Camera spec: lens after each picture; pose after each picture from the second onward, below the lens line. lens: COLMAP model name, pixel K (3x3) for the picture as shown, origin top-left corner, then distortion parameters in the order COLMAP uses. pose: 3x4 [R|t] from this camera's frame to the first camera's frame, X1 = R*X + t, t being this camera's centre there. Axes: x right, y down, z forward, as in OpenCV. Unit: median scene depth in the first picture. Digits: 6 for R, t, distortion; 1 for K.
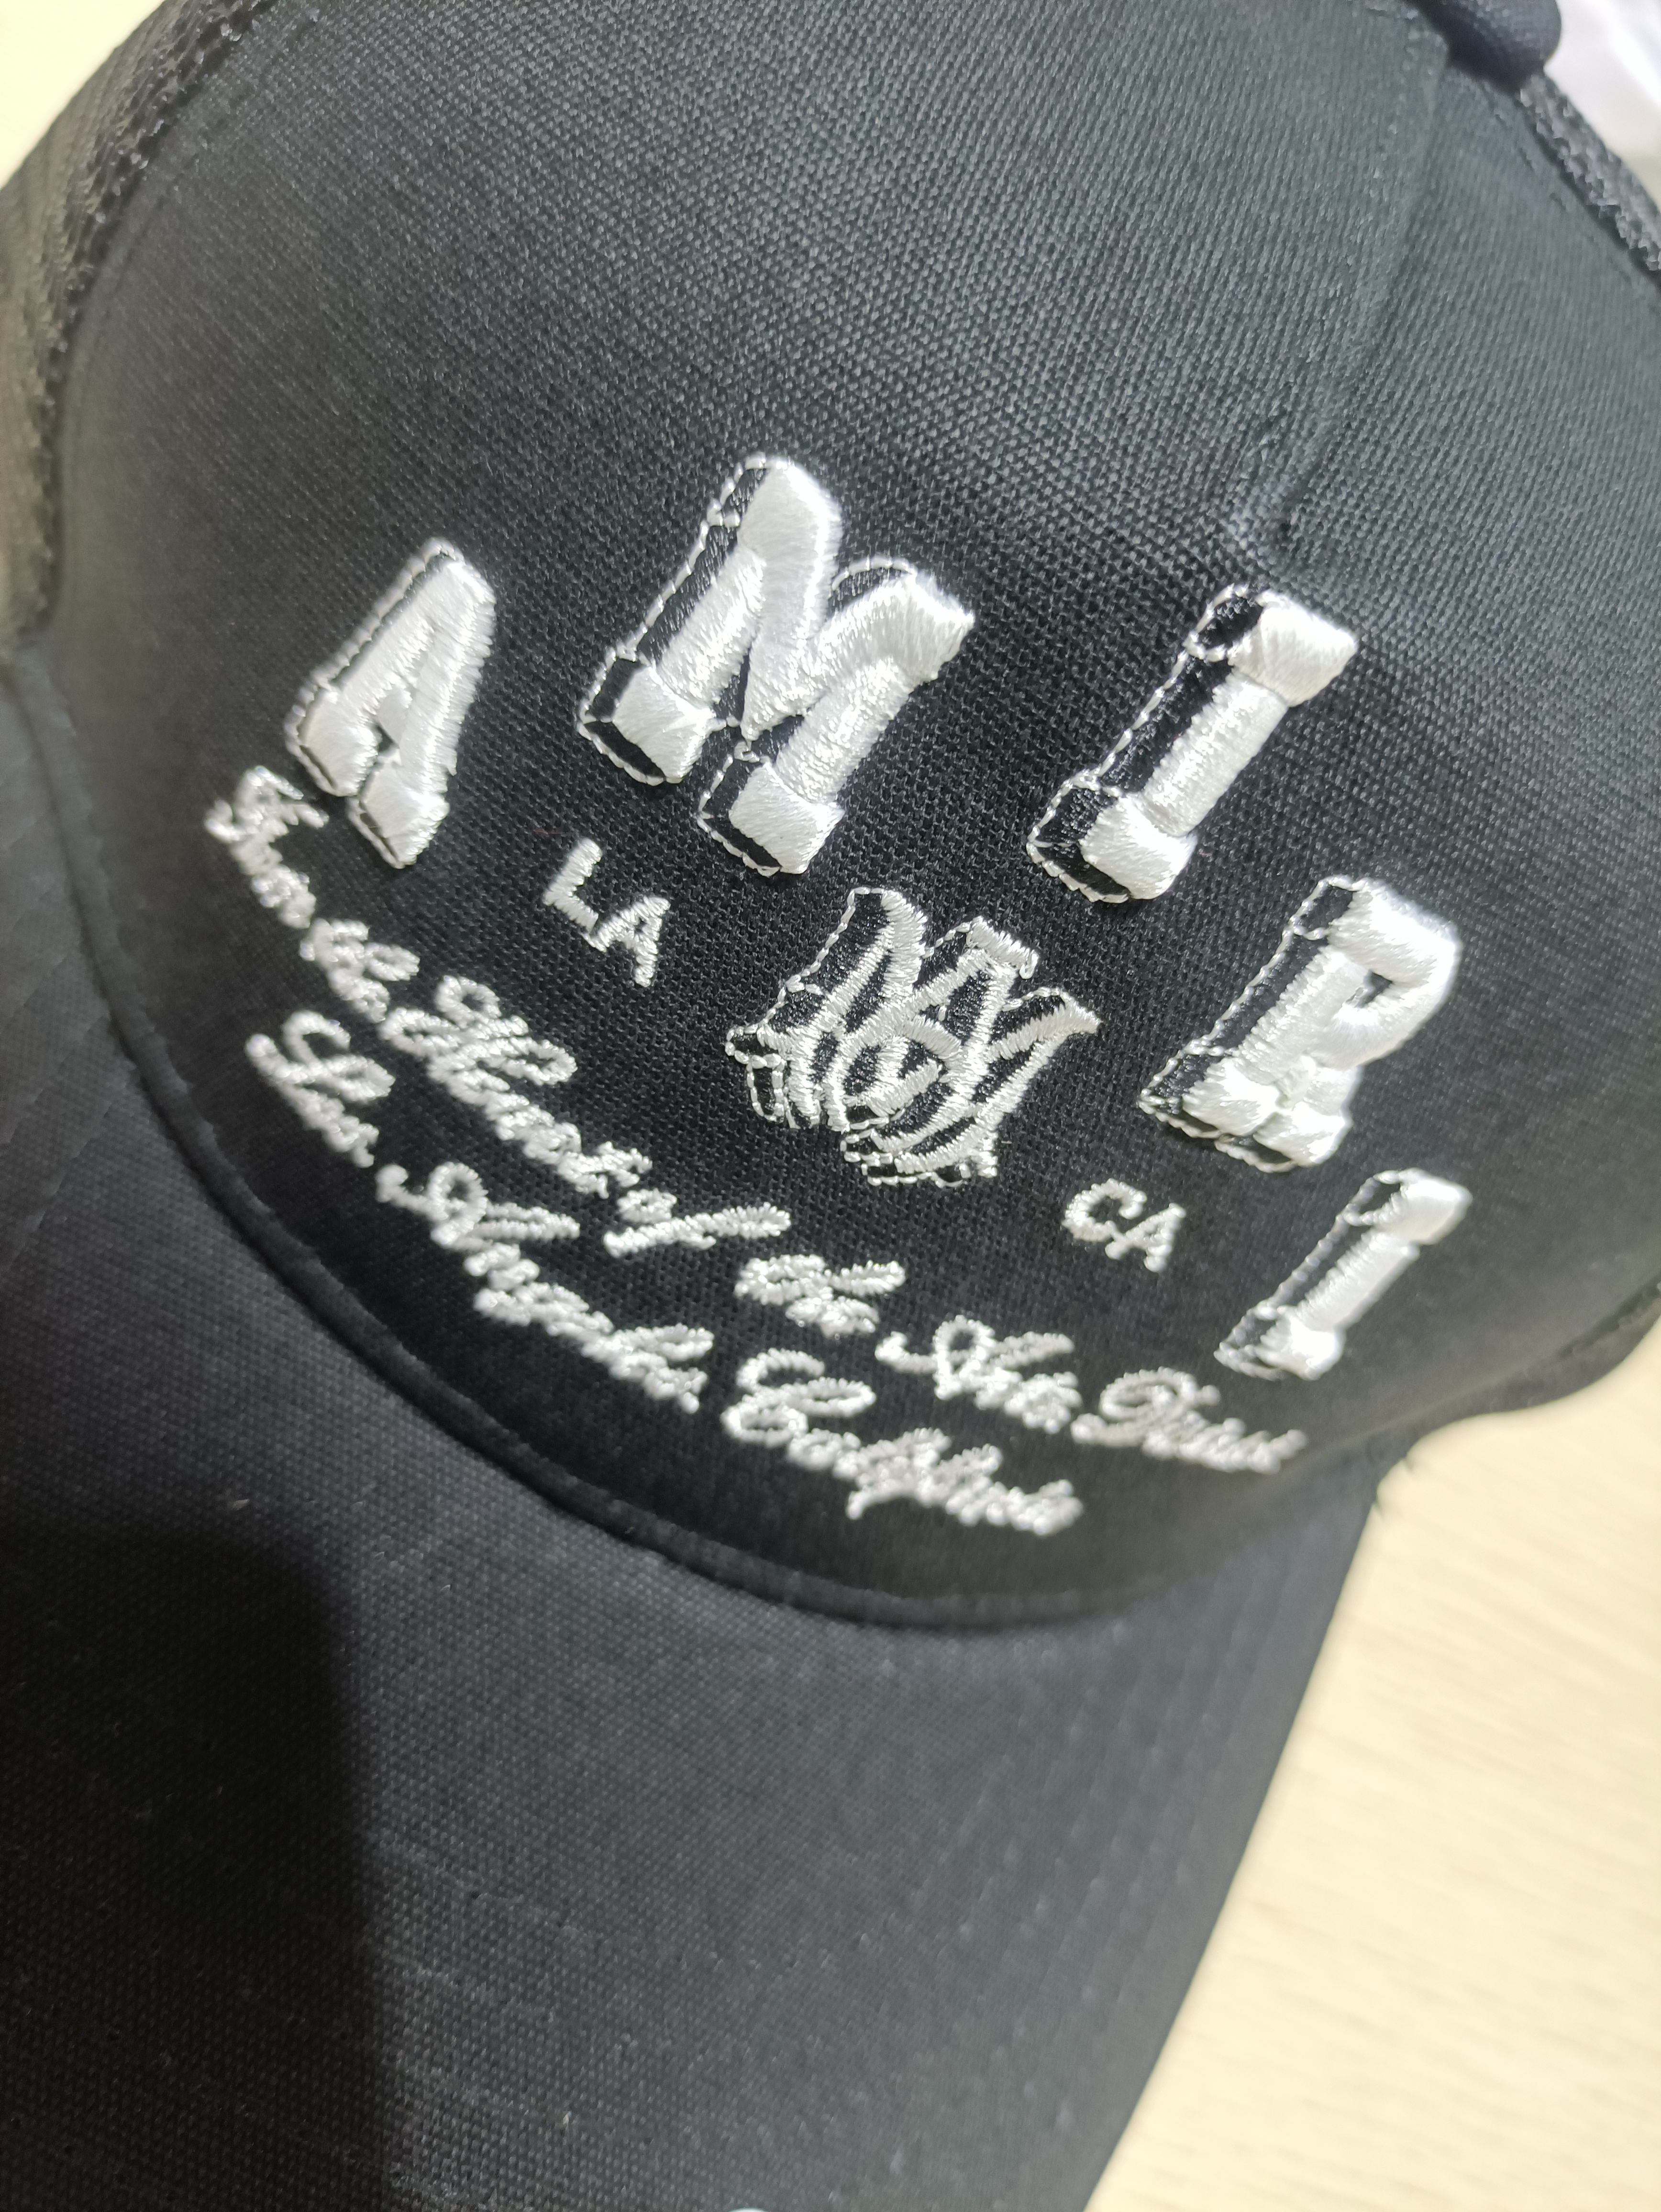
lens RADIAL K [[1738.9, 0, 824.4], [0, 1738.9, 1138.8], [0, 0, 1]] dist [-0.003953, -0.052136]
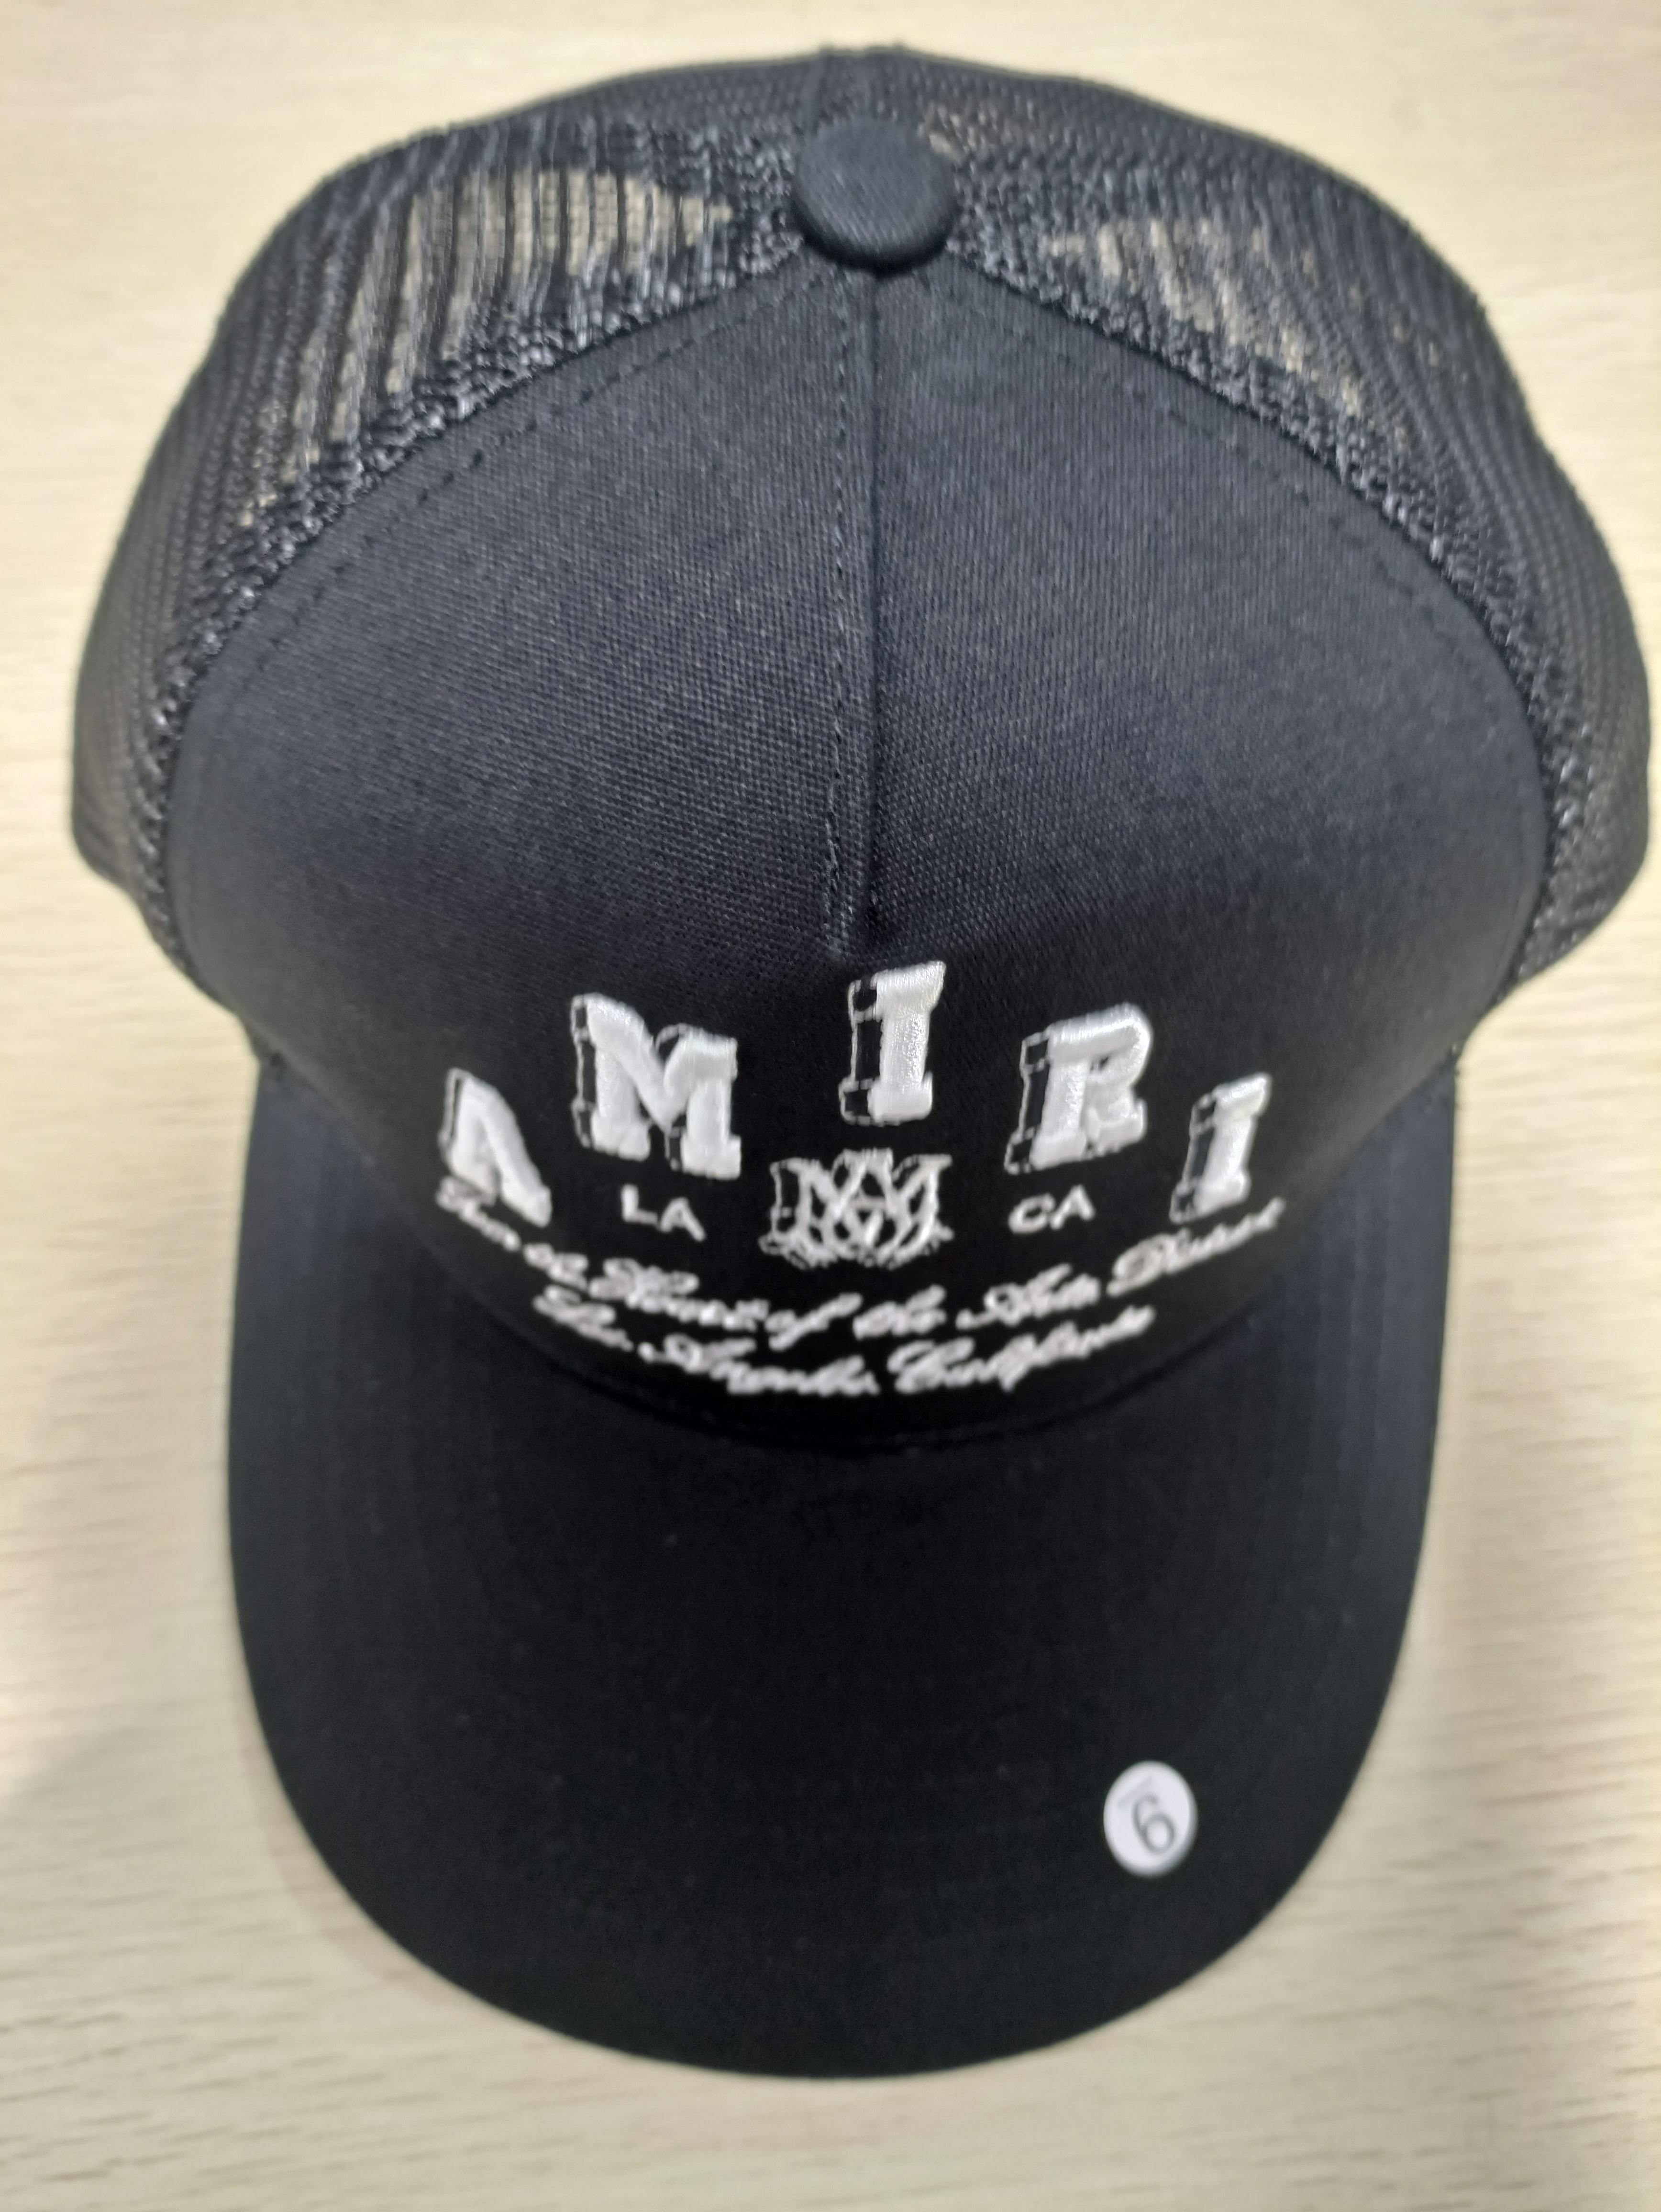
lens RADIAL K [[1738.9, 0, 824.4], [0, 1738.9, 1138.8], [0, 0, 1]] dist [-0.003953, -0.052136]
pose [[0.848874, -0.414908, -0.327511, 0.535565], [0.498029, 0.835411, 0.232496, -0.462533], [0.177142, -0.360470, 0.915796, -0.410382]]
